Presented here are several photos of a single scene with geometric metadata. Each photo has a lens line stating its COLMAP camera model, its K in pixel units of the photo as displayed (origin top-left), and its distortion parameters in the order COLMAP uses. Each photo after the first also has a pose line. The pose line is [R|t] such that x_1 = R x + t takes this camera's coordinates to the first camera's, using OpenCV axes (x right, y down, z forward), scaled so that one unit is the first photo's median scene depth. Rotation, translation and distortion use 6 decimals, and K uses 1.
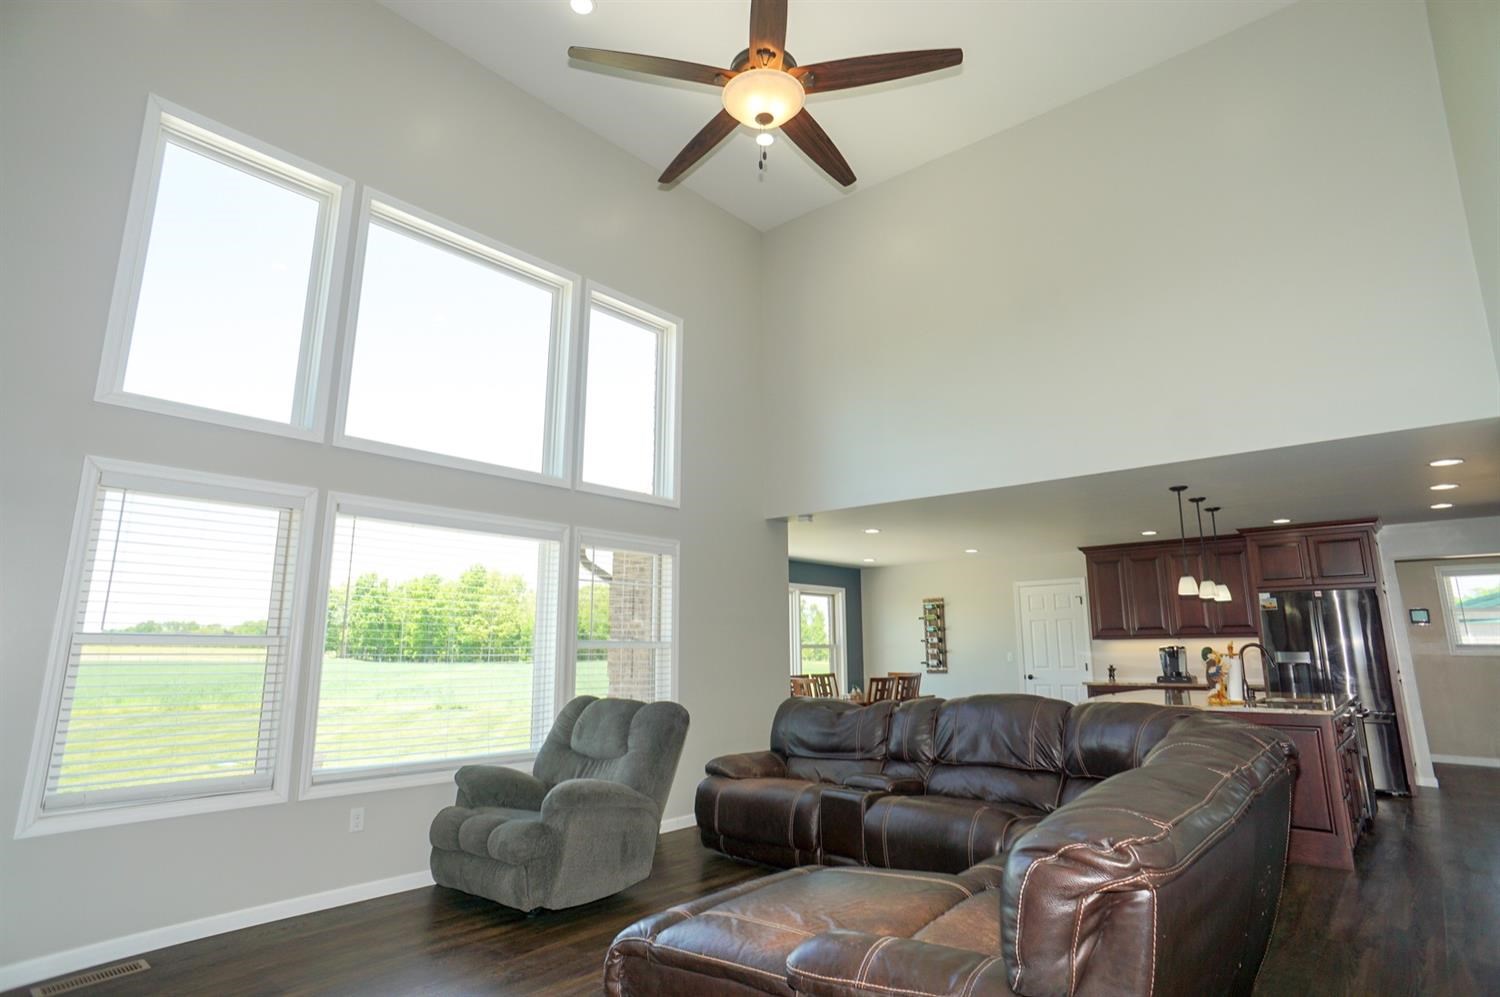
lens RADIAL K [[805.5, 0, 749.3], [0, 805.5, 491.9], [0, 0, 1]] dist [-0.065704, 0.041295]
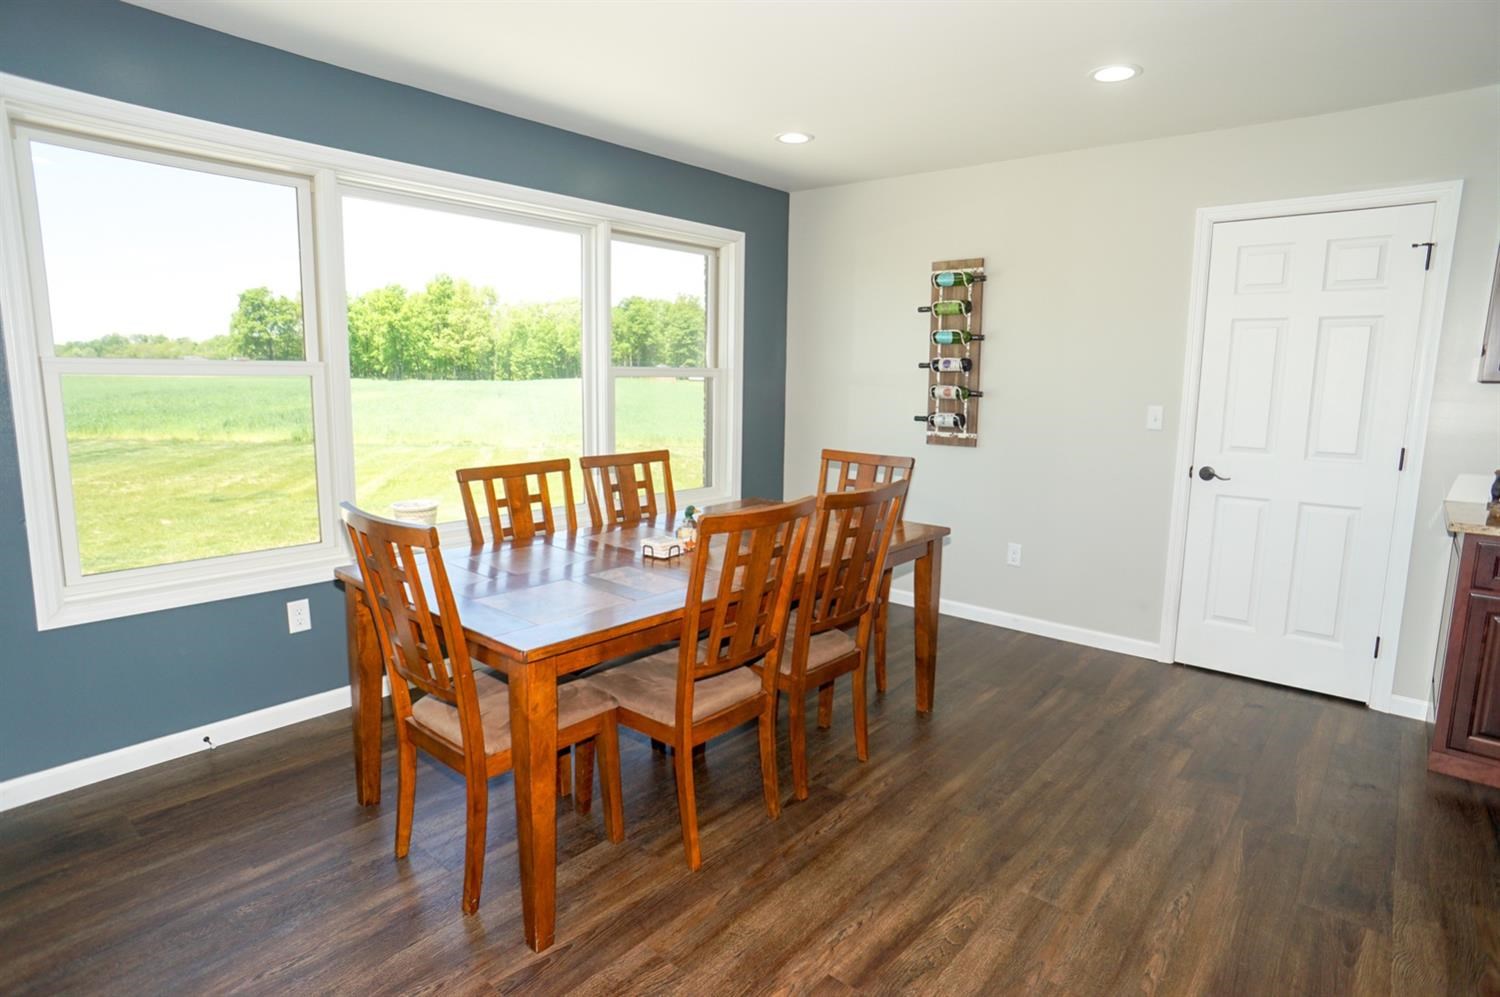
lens RADIAL K [[805.5, 0, 749.3], [0, 805.5, 491.9], [0, 0, 1]] dist [-0.065704, 0.041295]
pose [[0.999792, 0.017273, 0.010880, 0.119434], [-0.019940, 0.940498, 0.339215, 0.105201], [-0.004374, -0.339361, 0.940646, 0.569441]]
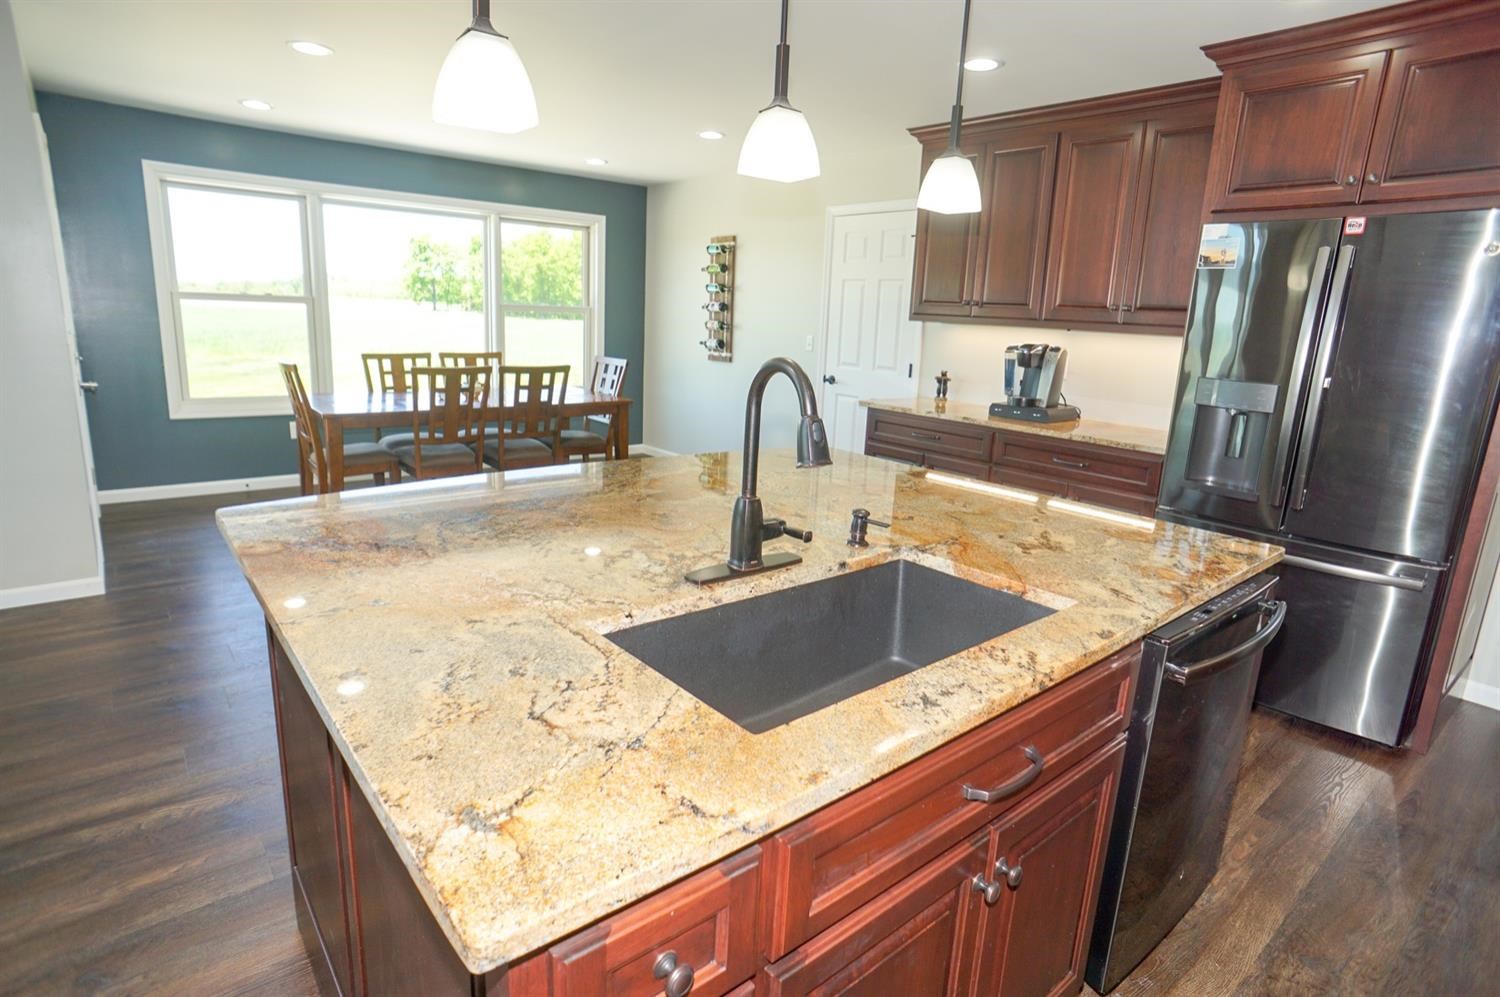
lens RADIAL K [[792.6, 0, 750.0], [0, 792.6, 498.5], [0, 0, 1]] dist [-0.082410, 0.046091]
pose [[0.985490, 0.083781, -0.147614, 0.335202], [-0.016092, 0.911888, 0.410124, 0.069309], [0.168968, -0.401797, 0.900005, 0.391200]]
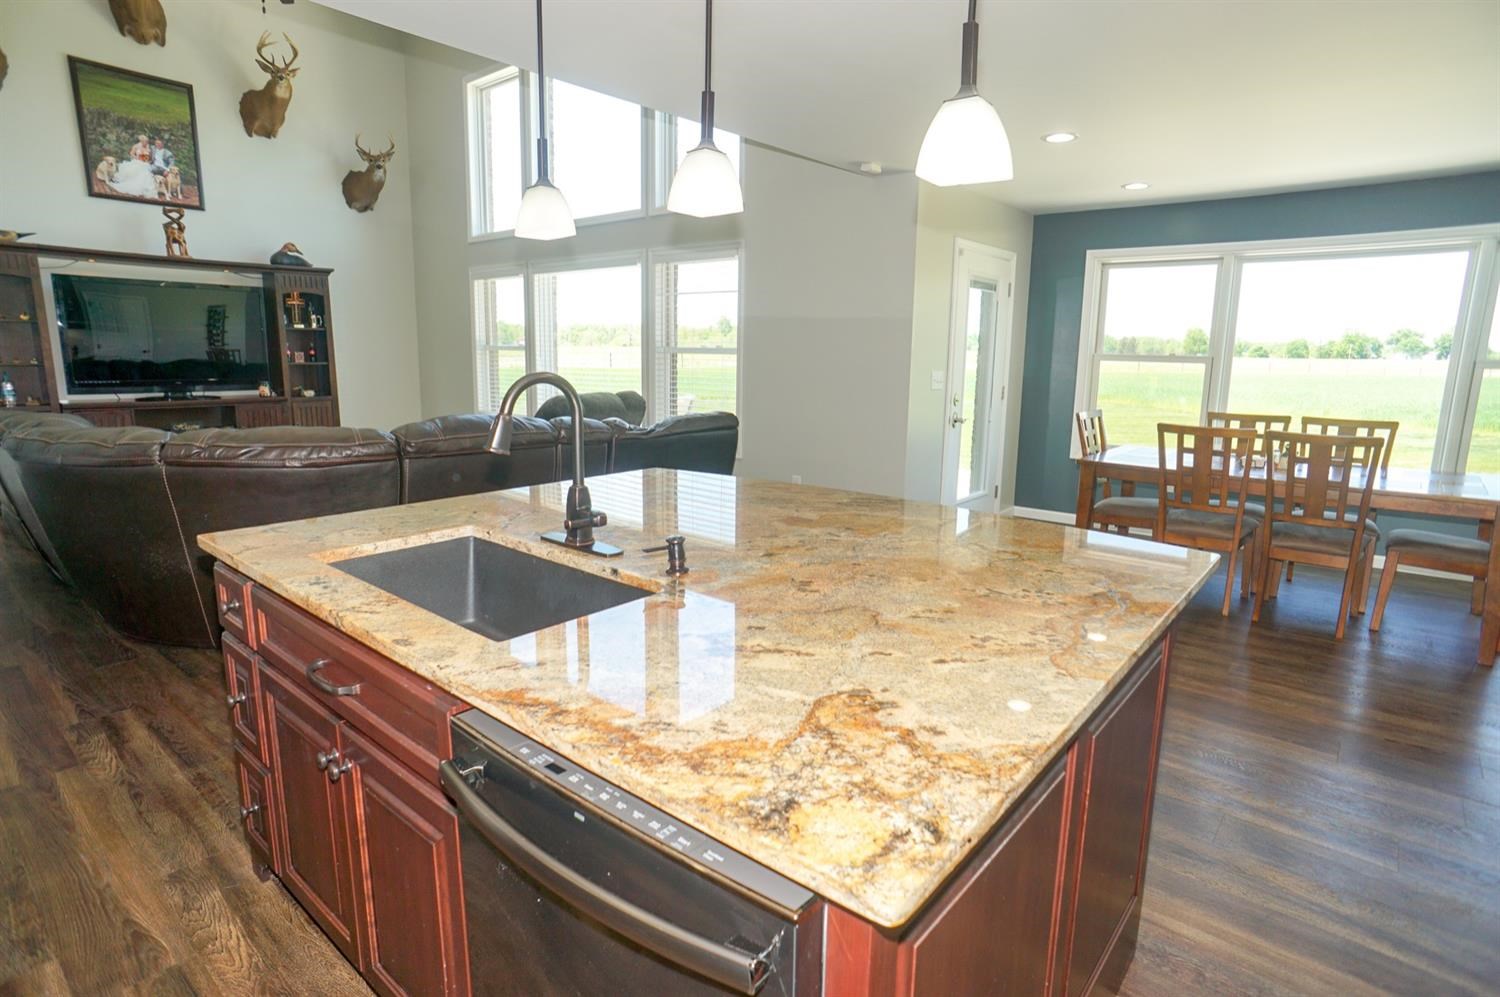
lens RADIAL K [[772.9, 0, 750.0], [0, 772.9, 498.5], [0, 0, 1]] dist [-0.054925, 0.035417]
pose [[0.000103, 0.190372, -0.981712, 0.473226], [0.182968, 0.965136, 0.187177, 0.101008], [0.983119, -0.179641, -0.034732, 0.548167]]
